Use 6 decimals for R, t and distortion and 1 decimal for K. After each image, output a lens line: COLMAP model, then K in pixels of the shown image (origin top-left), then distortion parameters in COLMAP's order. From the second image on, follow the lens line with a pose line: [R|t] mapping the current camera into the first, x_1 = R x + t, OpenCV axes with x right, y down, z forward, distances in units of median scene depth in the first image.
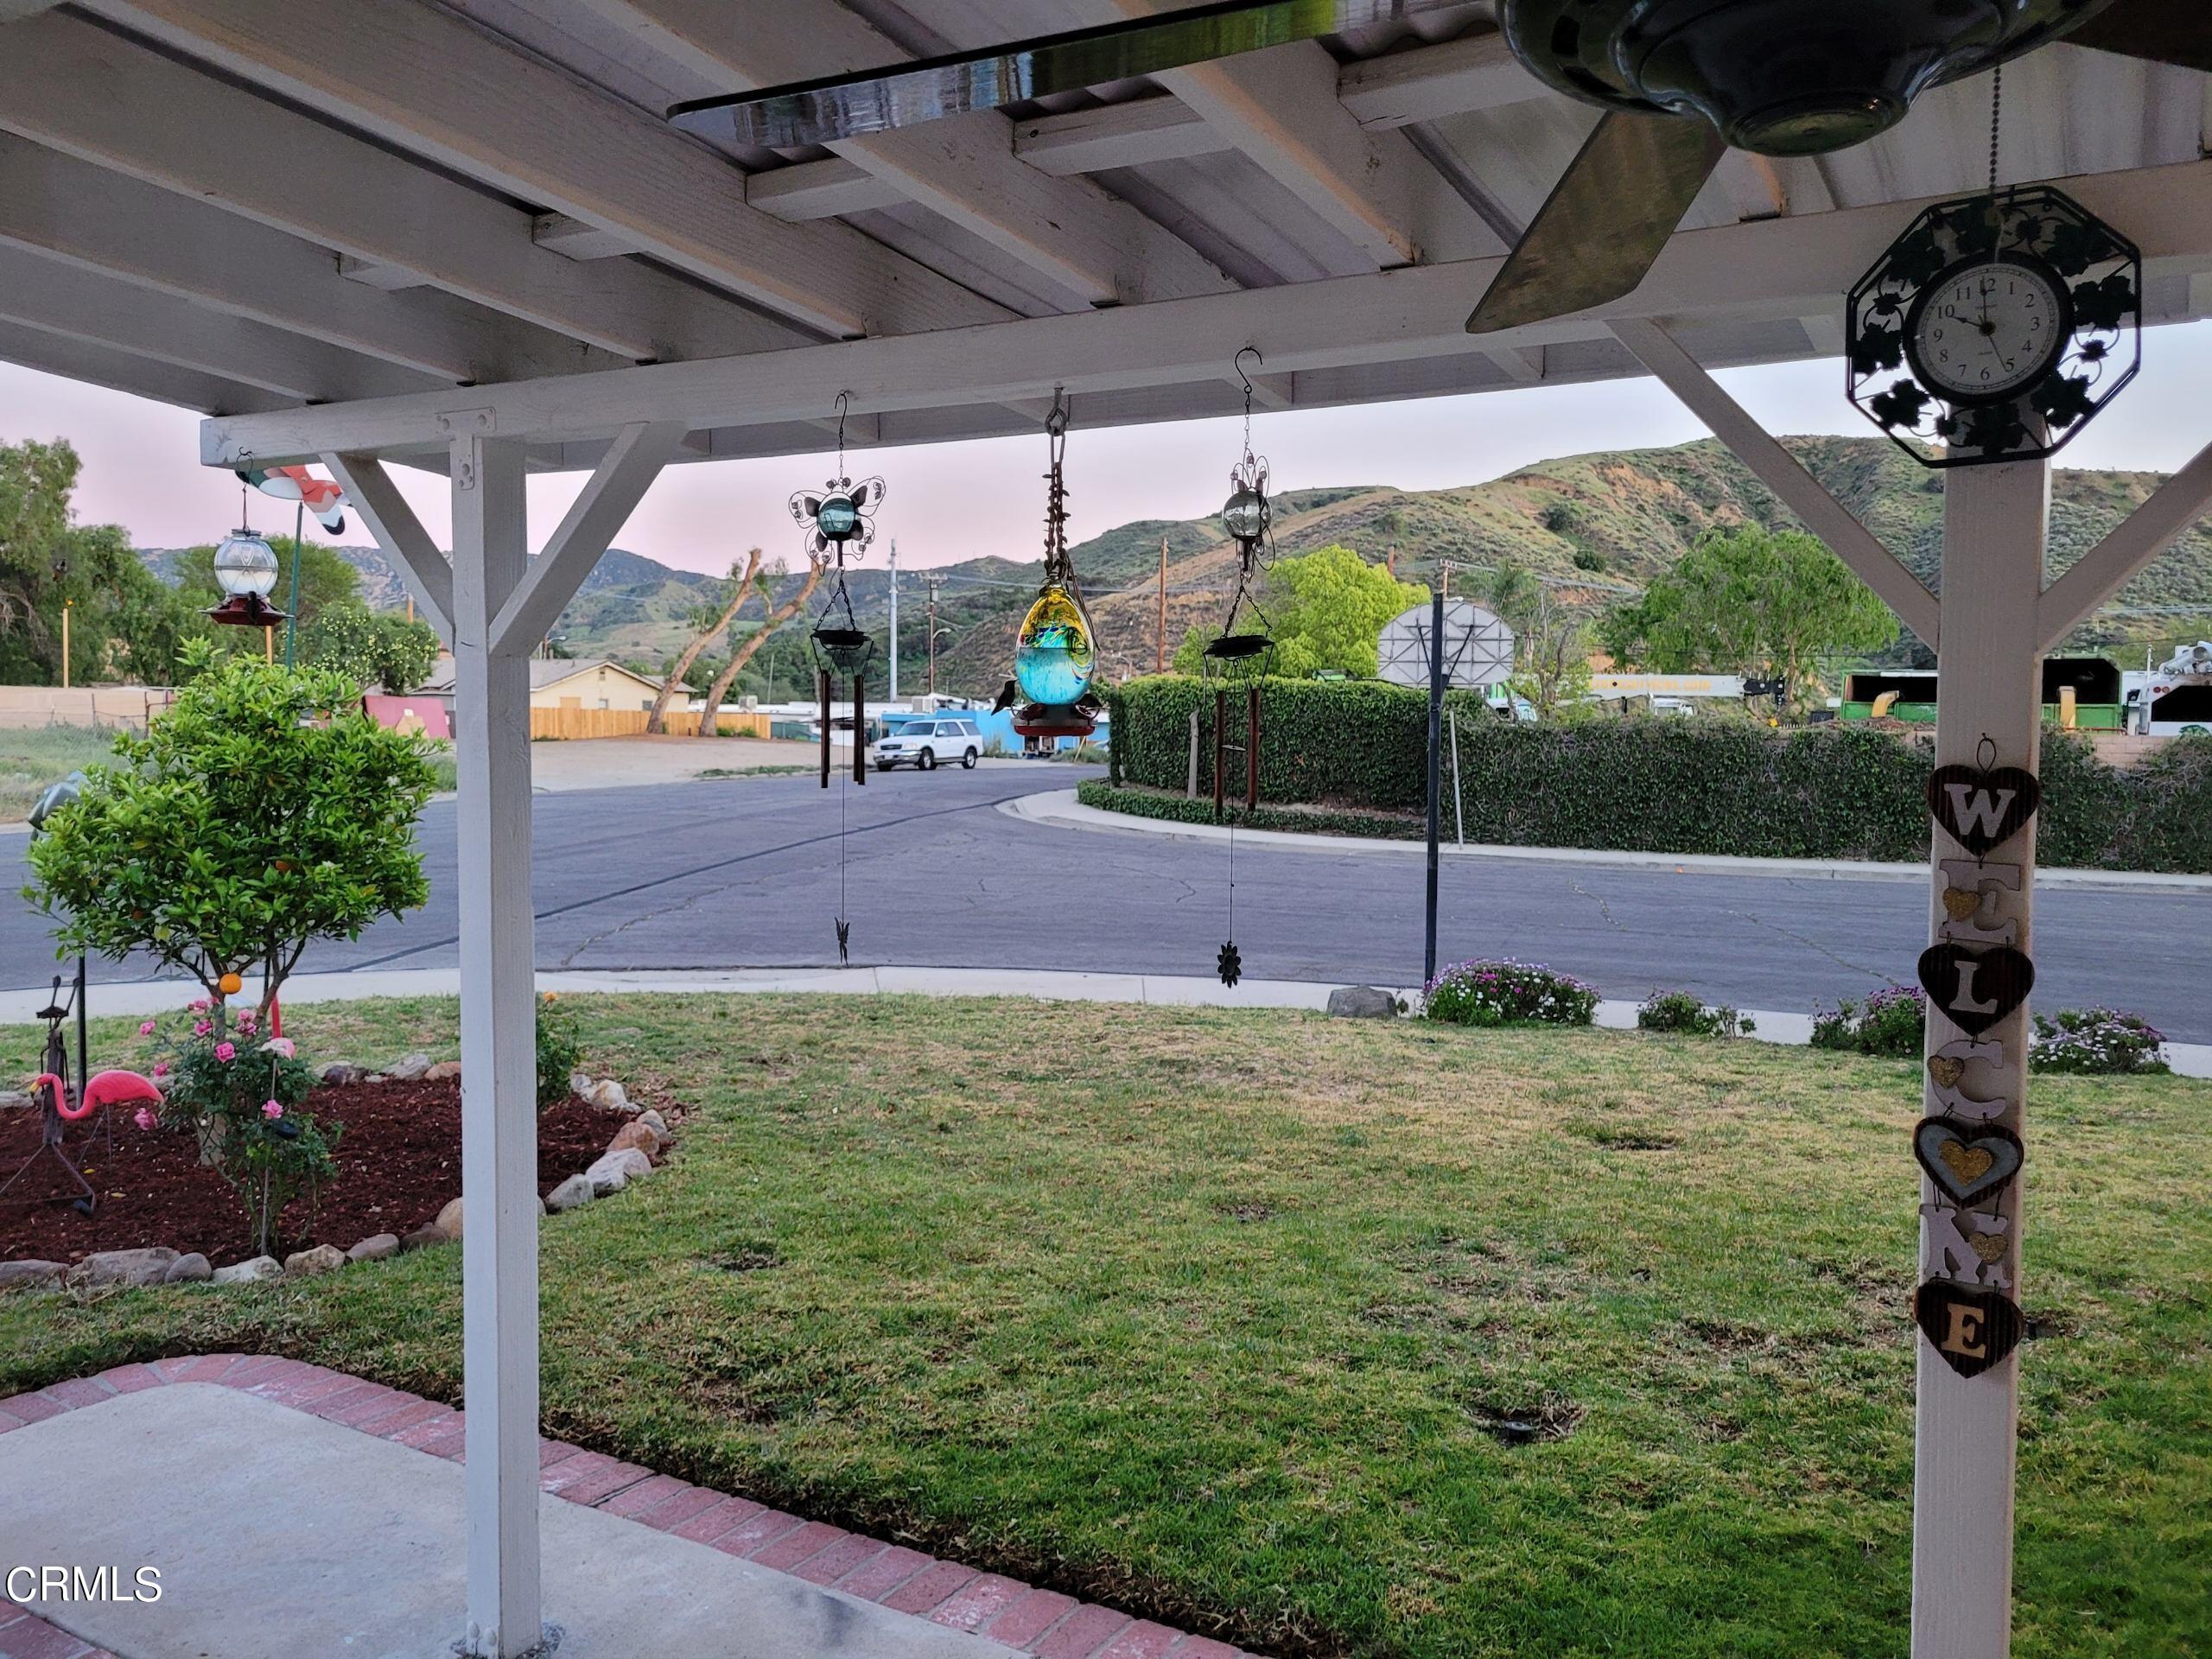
lens RADIAL K [[1676.6, 0, 1083.8], [0, 1676.6, 828.4], [0, 0, 1]] dist [0.043433, -0.034760]
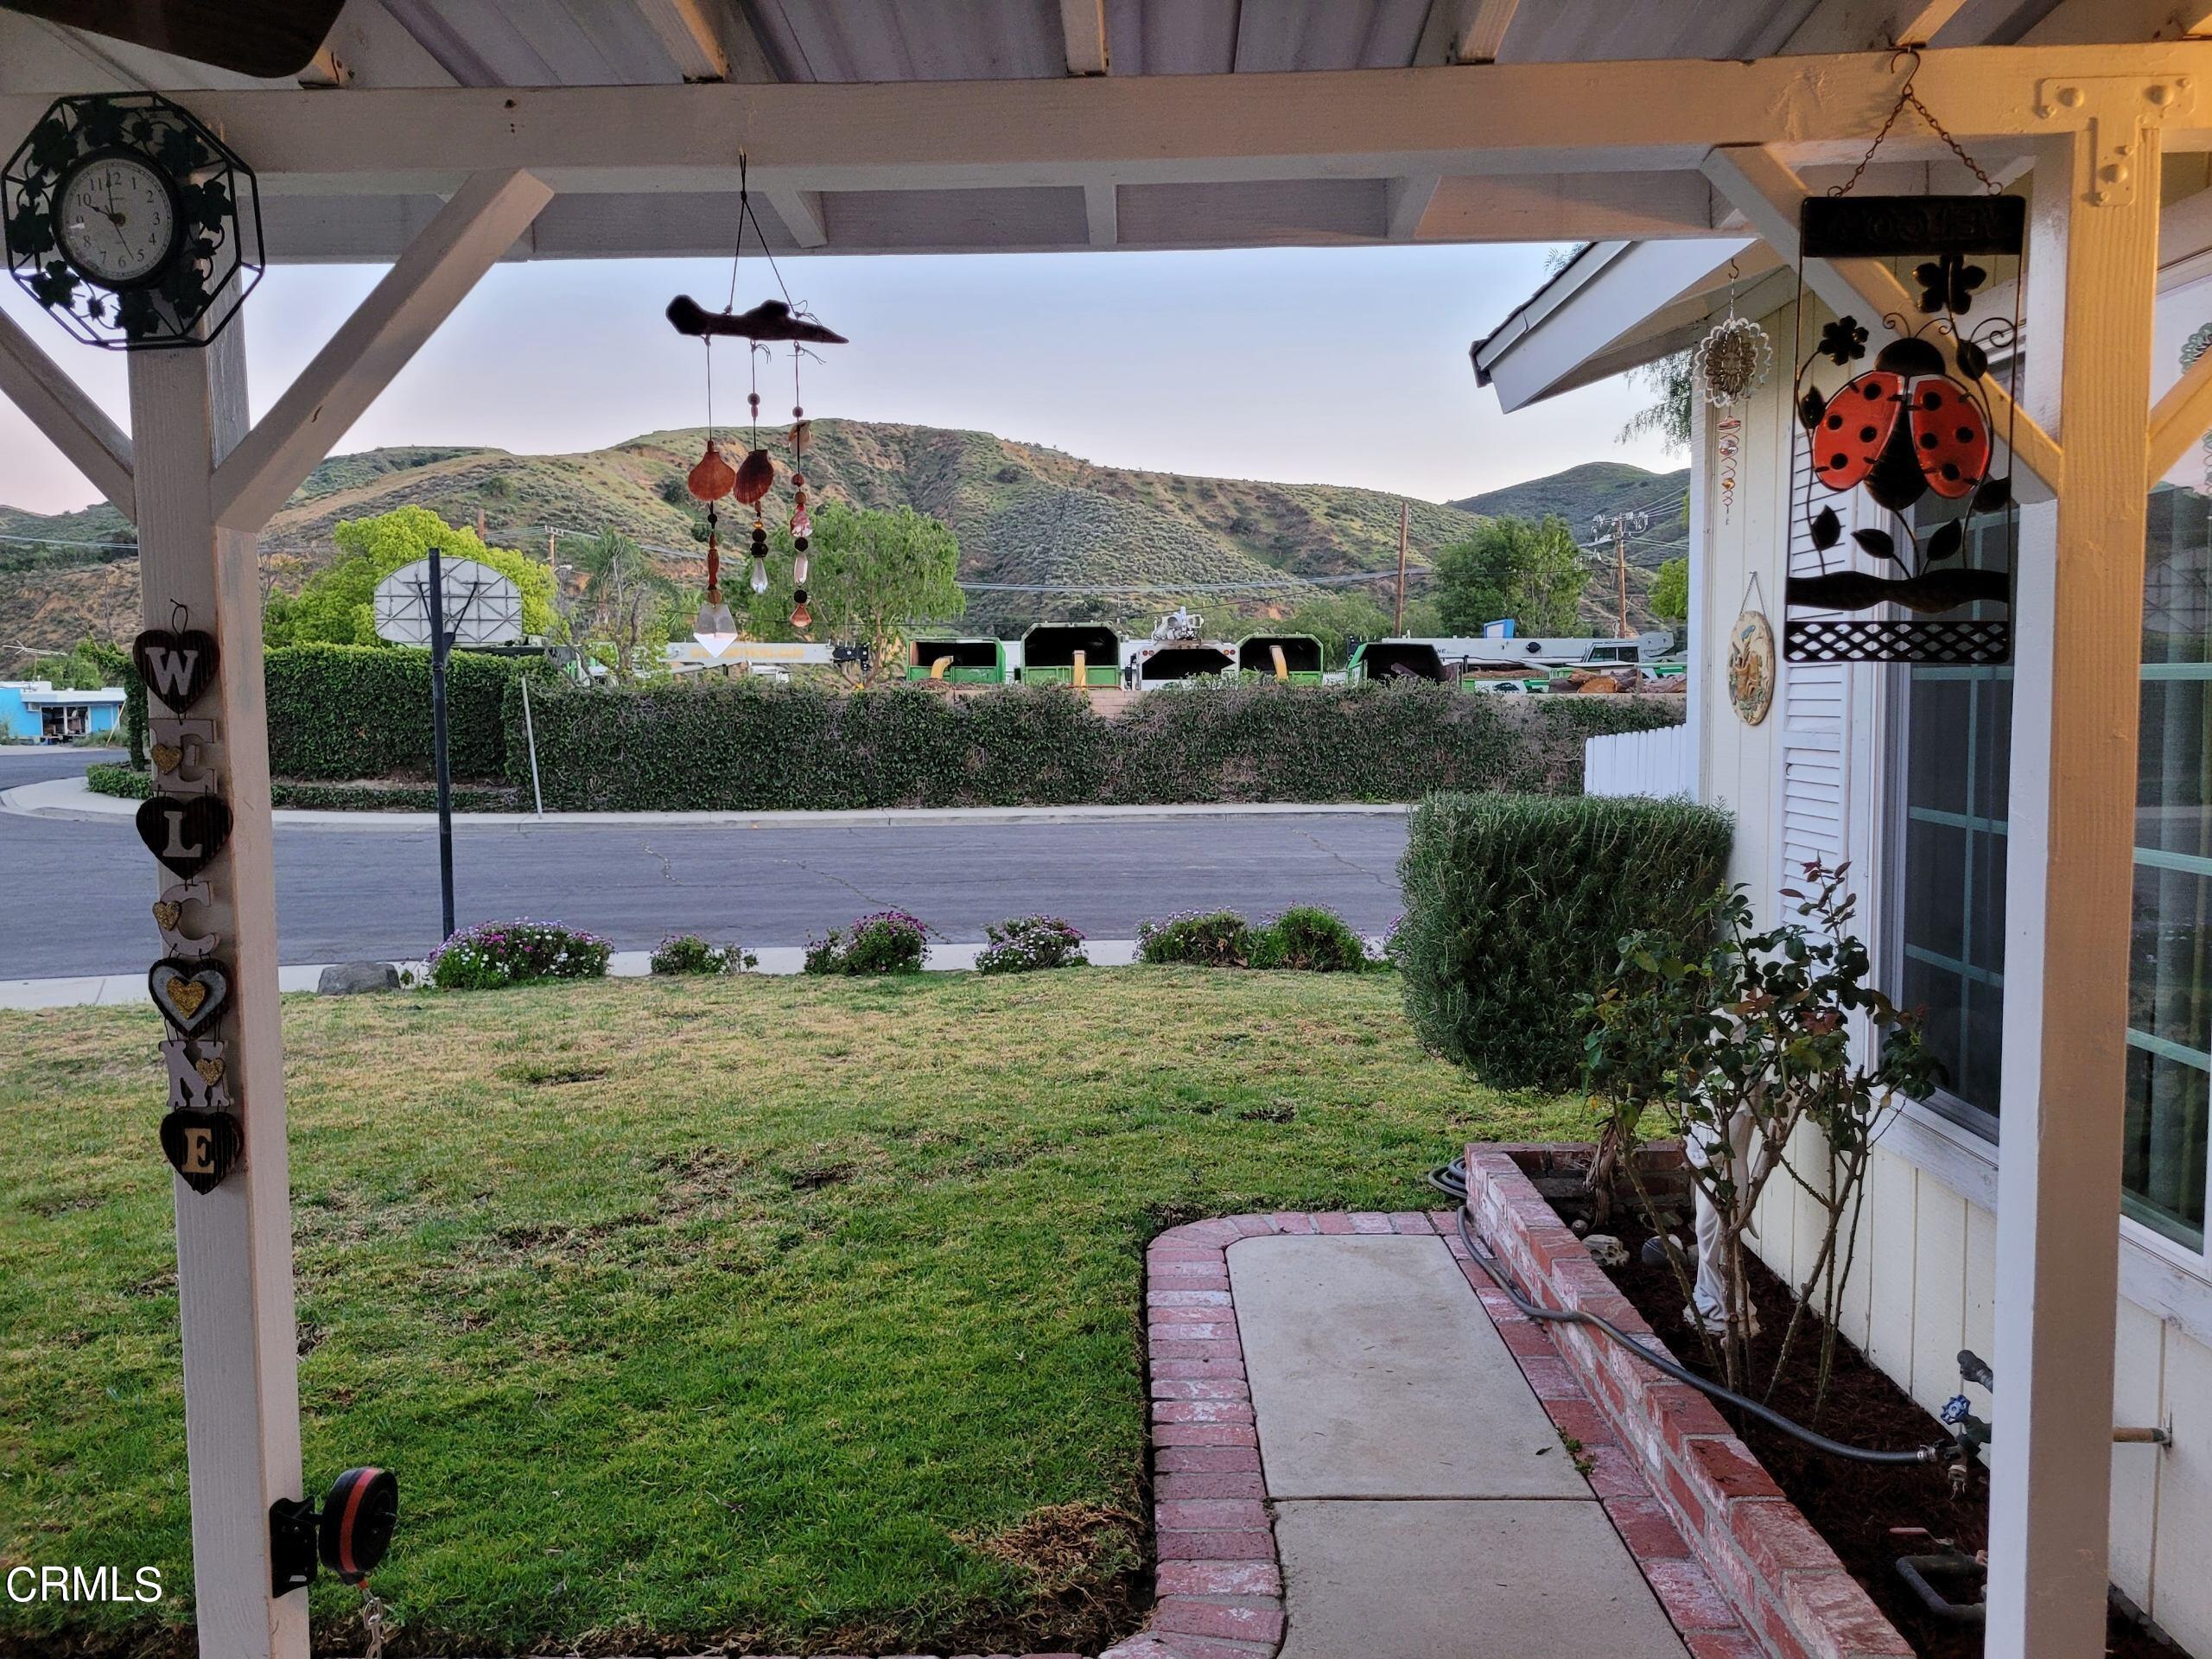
lens RADIAL K [[1676.6, 0, 1095.0], [0, 1676.6, 814.6], [0, 0, 1]] dist [0.043433, -0.034760]
pose [[0.872540, -0.054994, 0.485437, 0.061775], [0.050818, 0.998471, 0.021773, 0.010547], [-0.485892, 0.005671, 0.874001, -0.028068]]
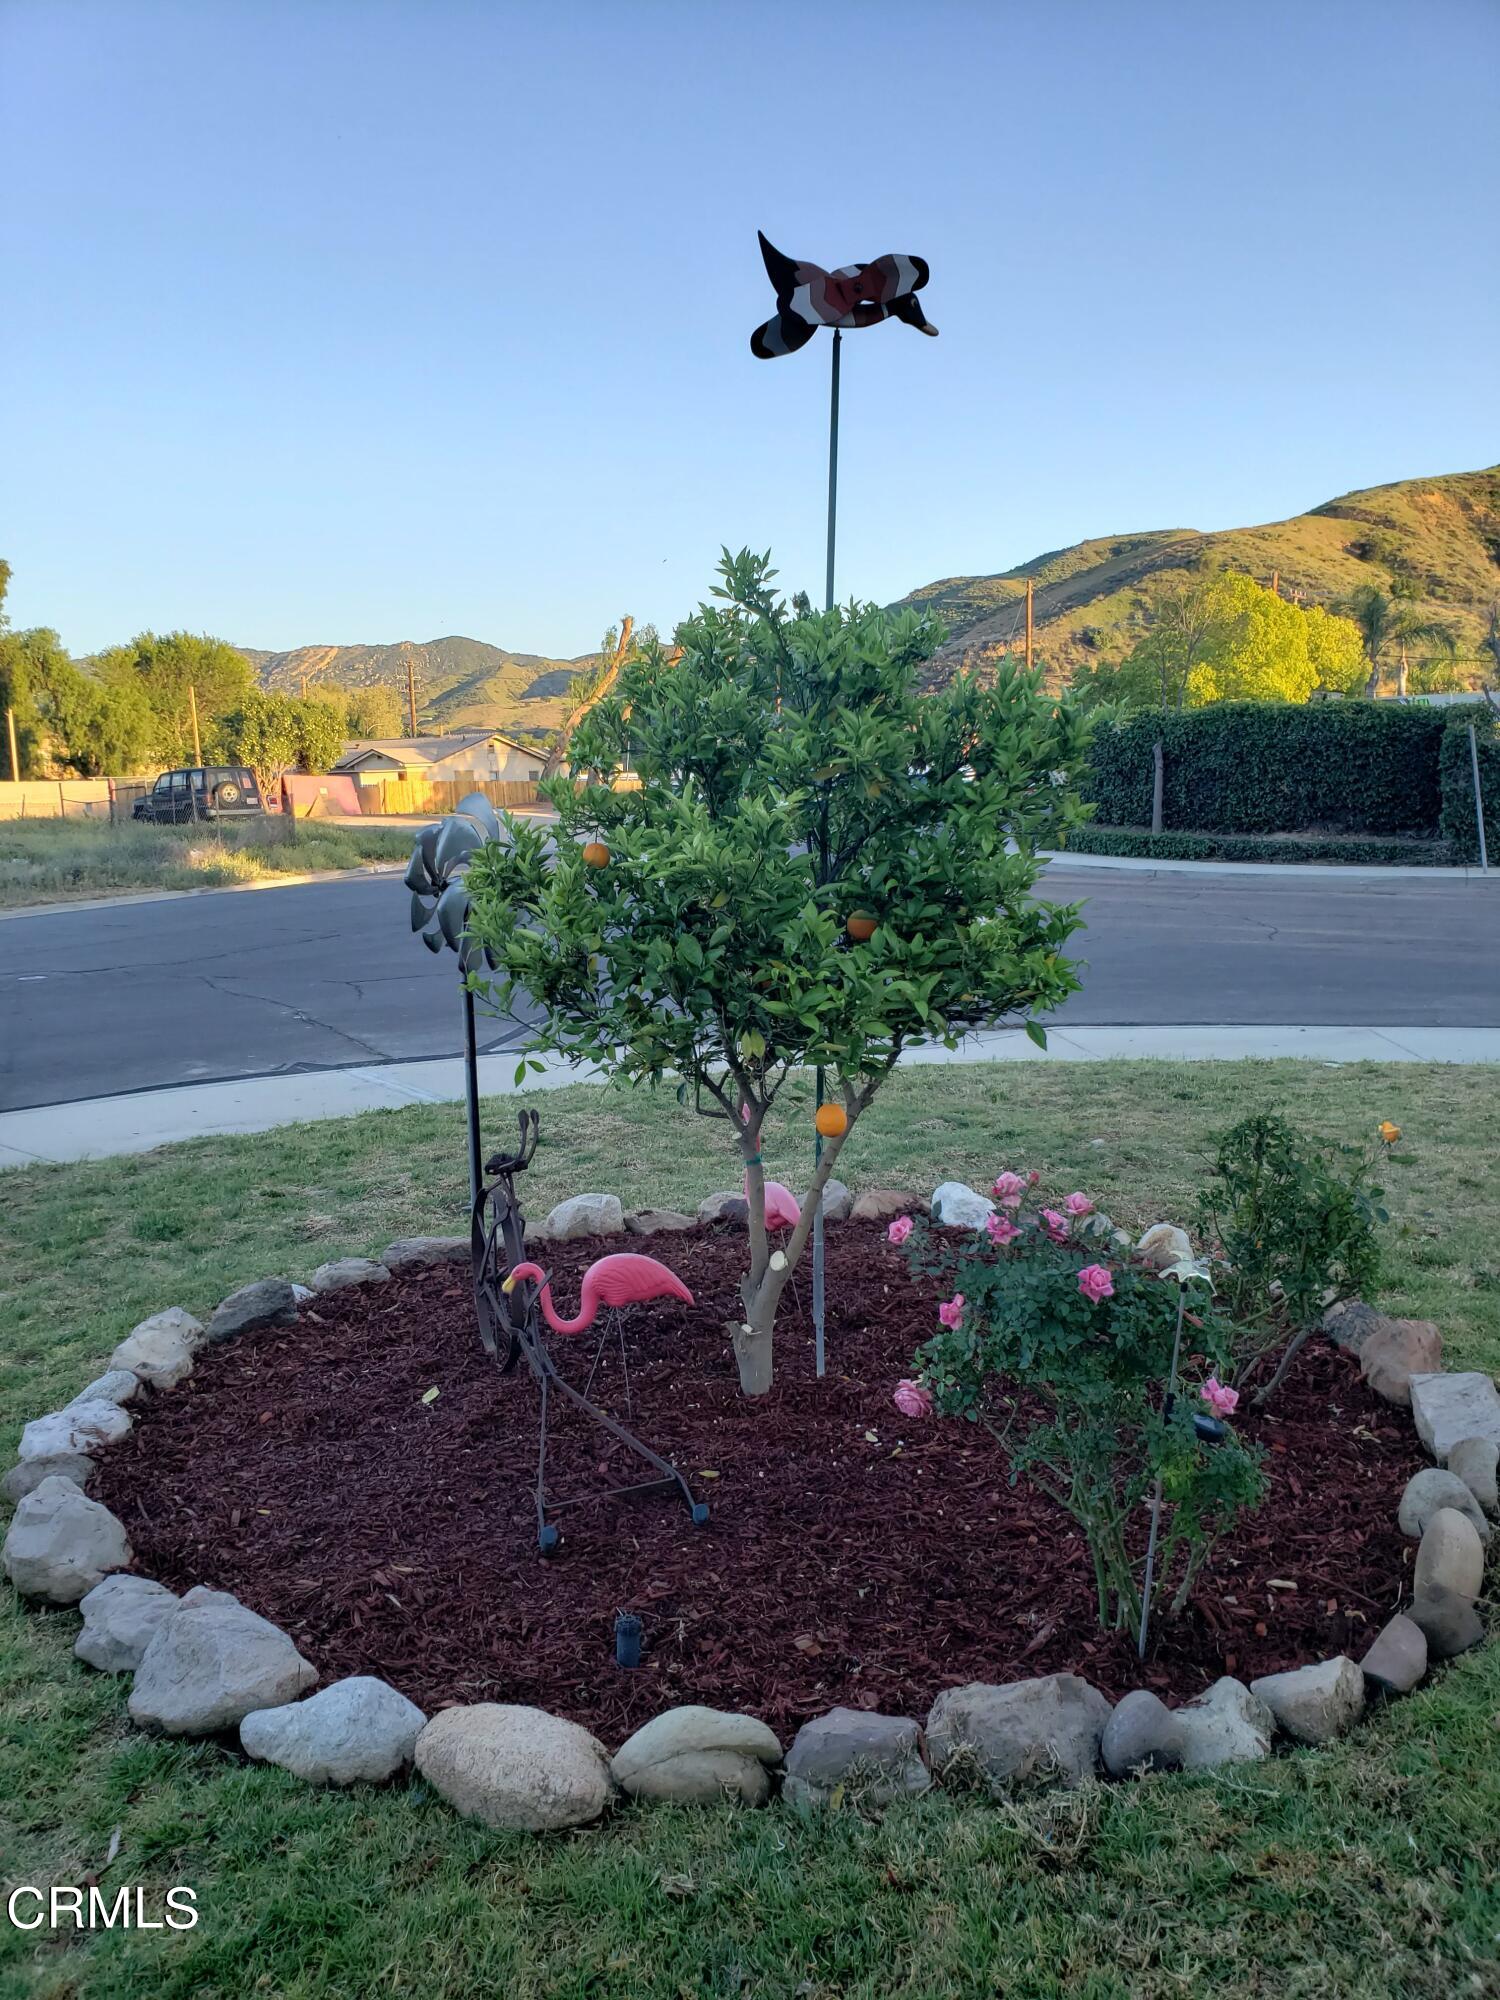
lens RADIAL K [[1567.8, 0, 746.1], [0, 1567.8, 999.8], [0, 0, 1]] dist [0.021412, -0.016338]
pose [[0.994473, -0.034993, -0.098985, -0.200199], [0.042402, 0.996374, 0.073760, 0.001873], [0.096045, -0.077549, 0.992351, 0.181580]]
